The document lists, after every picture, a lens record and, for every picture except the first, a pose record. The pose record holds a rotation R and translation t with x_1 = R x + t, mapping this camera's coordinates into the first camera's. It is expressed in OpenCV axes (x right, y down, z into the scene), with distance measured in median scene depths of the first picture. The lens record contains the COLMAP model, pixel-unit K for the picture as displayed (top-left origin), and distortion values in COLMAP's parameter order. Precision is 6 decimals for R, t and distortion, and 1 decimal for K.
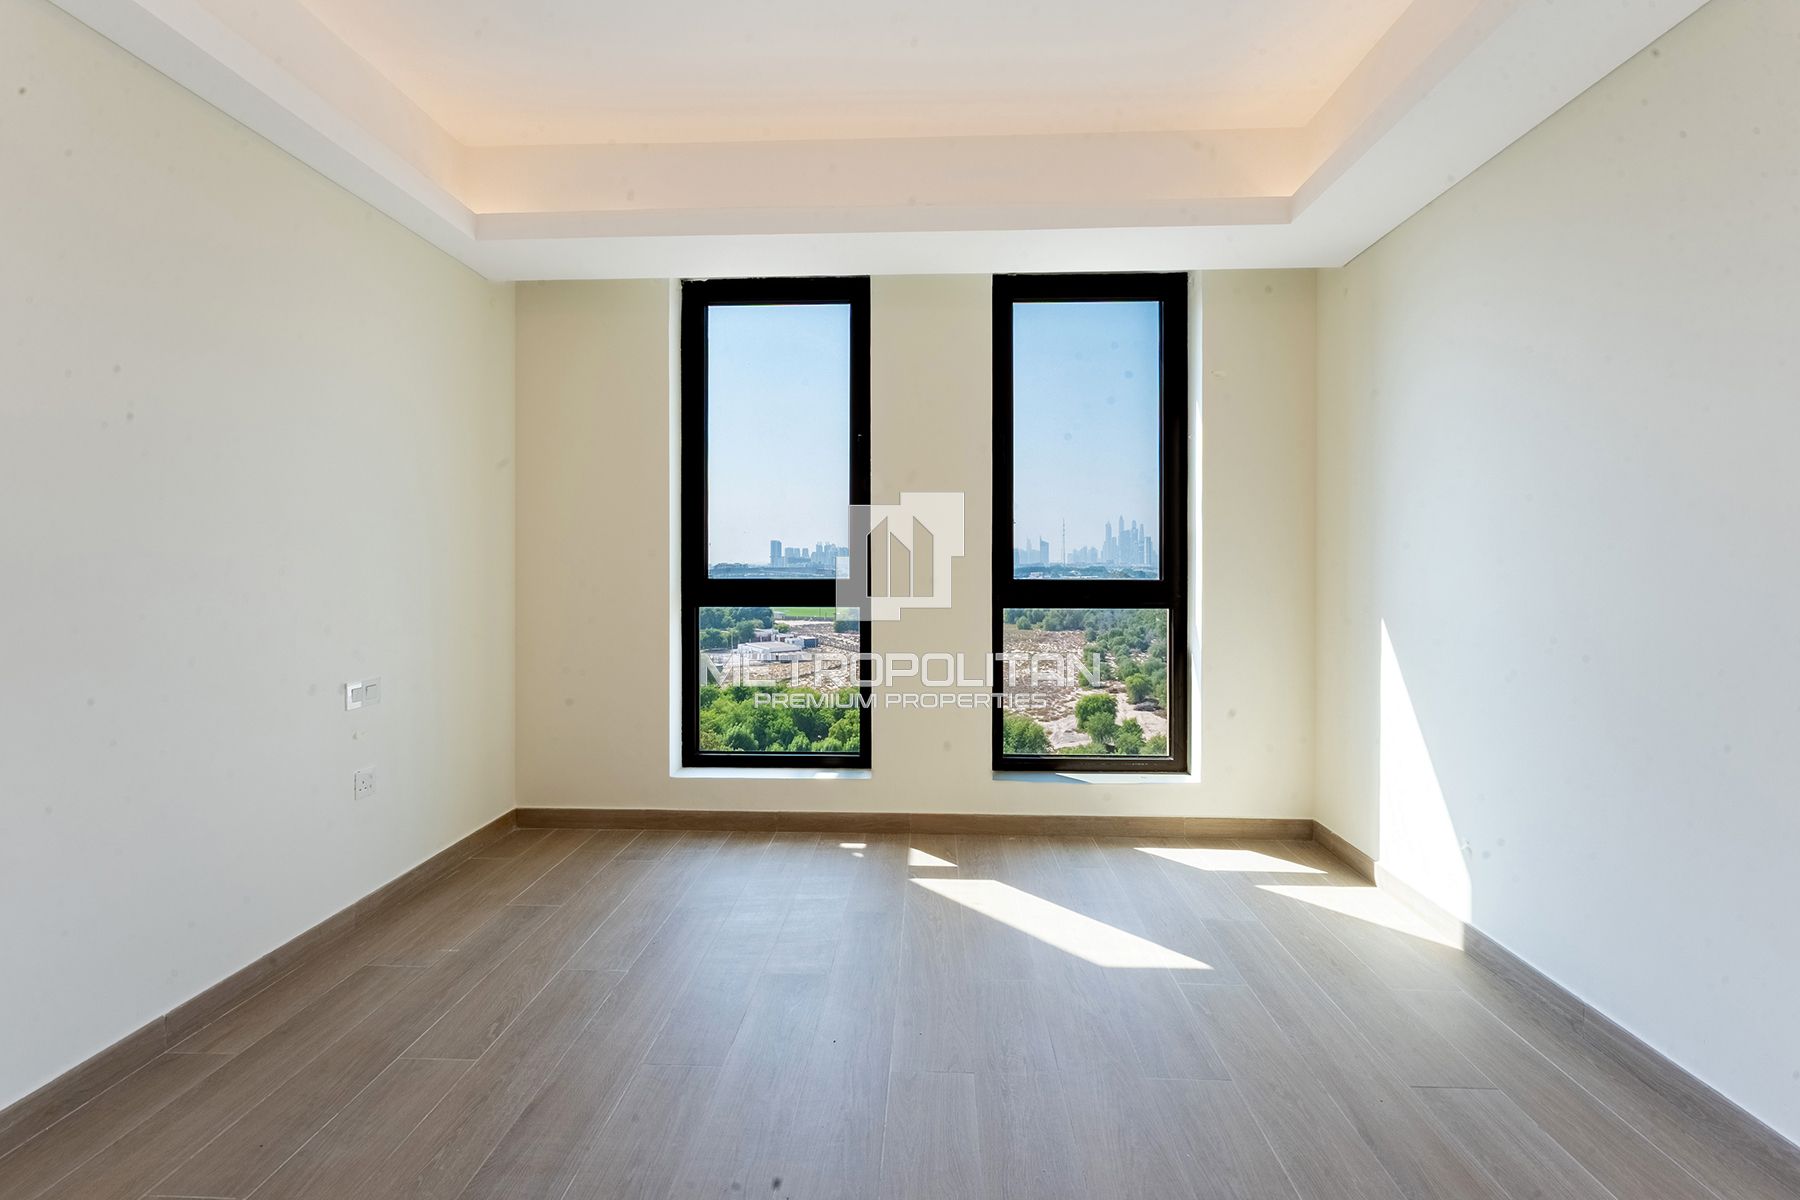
lens RADIAL K [[744.0, 0, 903.8], [0, 744.0, 567.7], [0, 0, 1]] dist [-0.000672, -0.000450]
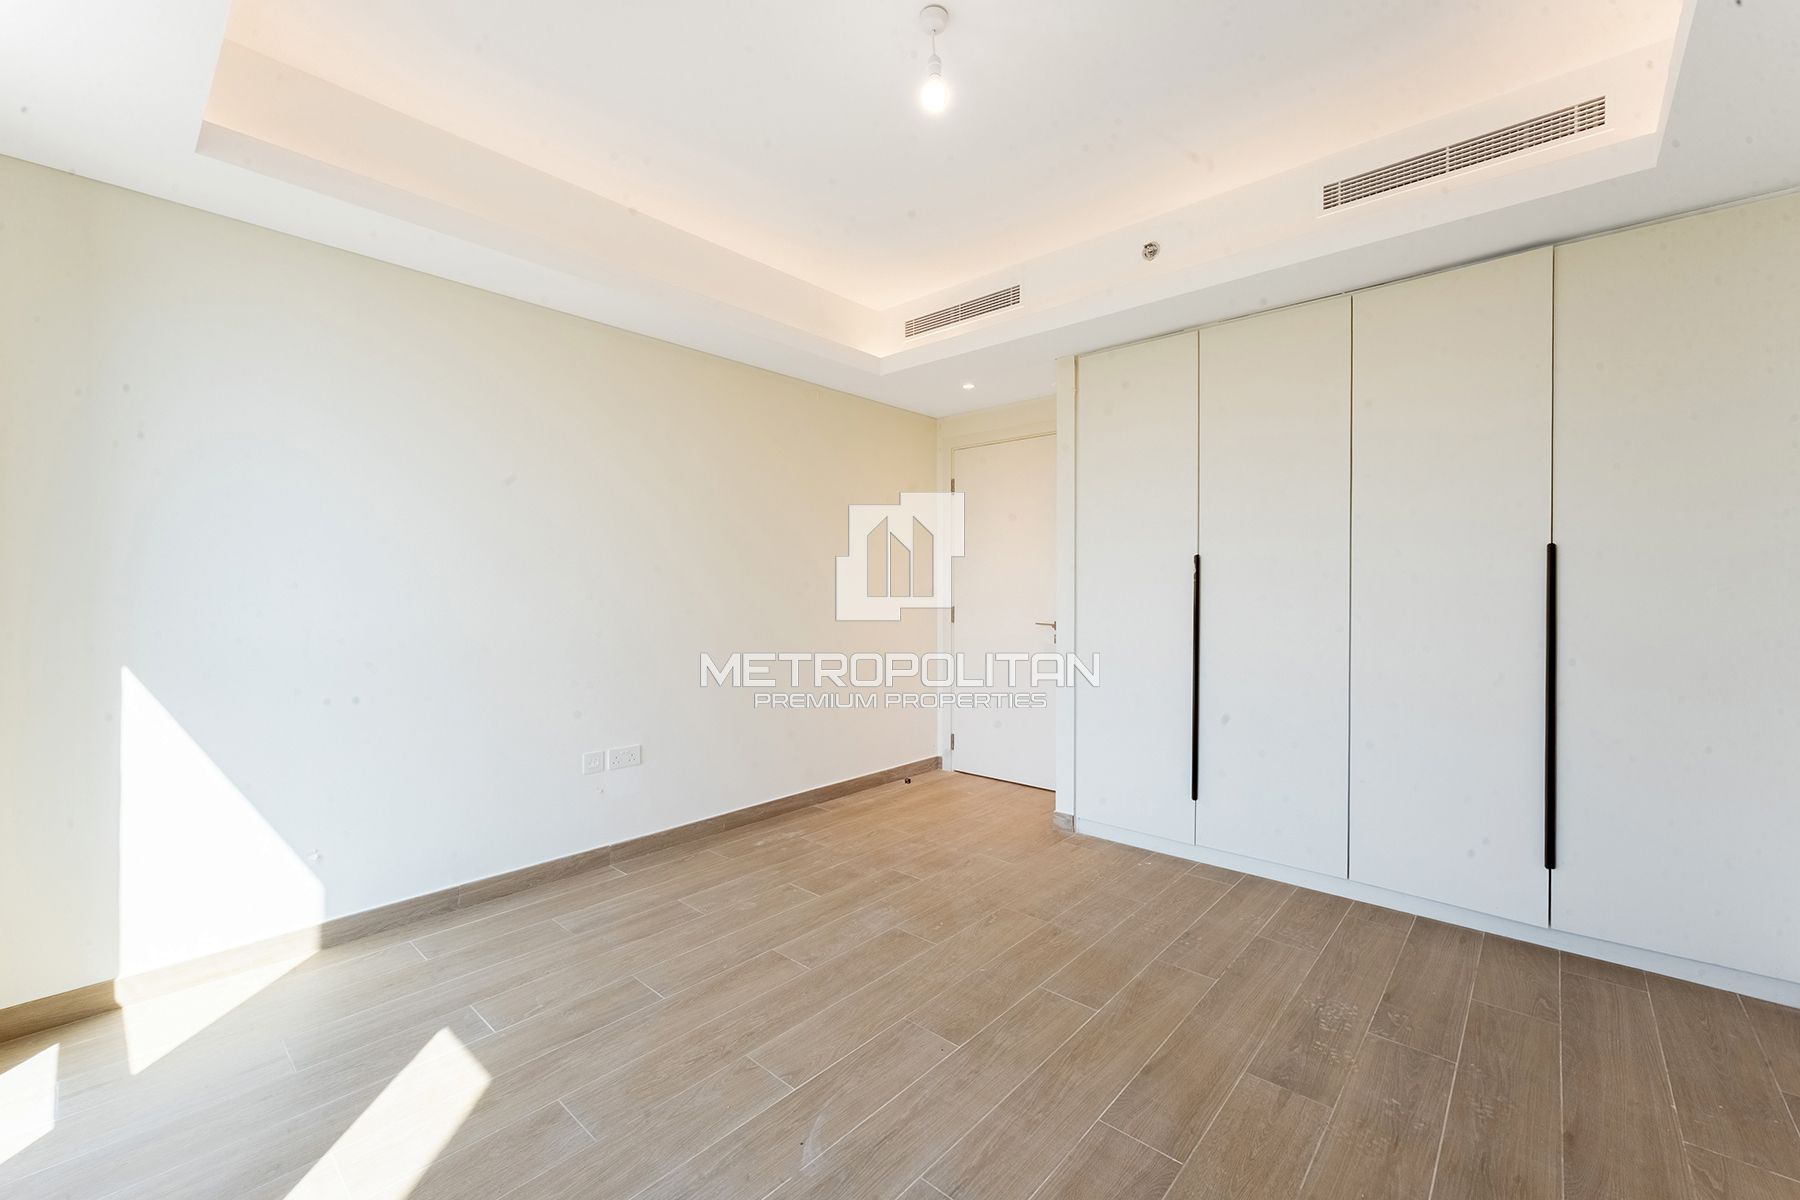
lens RADIAL K [[734.1, 0, 899.8], [0, 734.1, 588.4], [0, 0, 1]] dist [0.002513, 0.000313]
pose [[-0.773285, -0.000163, 0.634059, -0.434806], [0.005786, 0.999957, 0.007313, -0.015891], [-0.634032, 0.009324, -0.773250, 0.942092]]
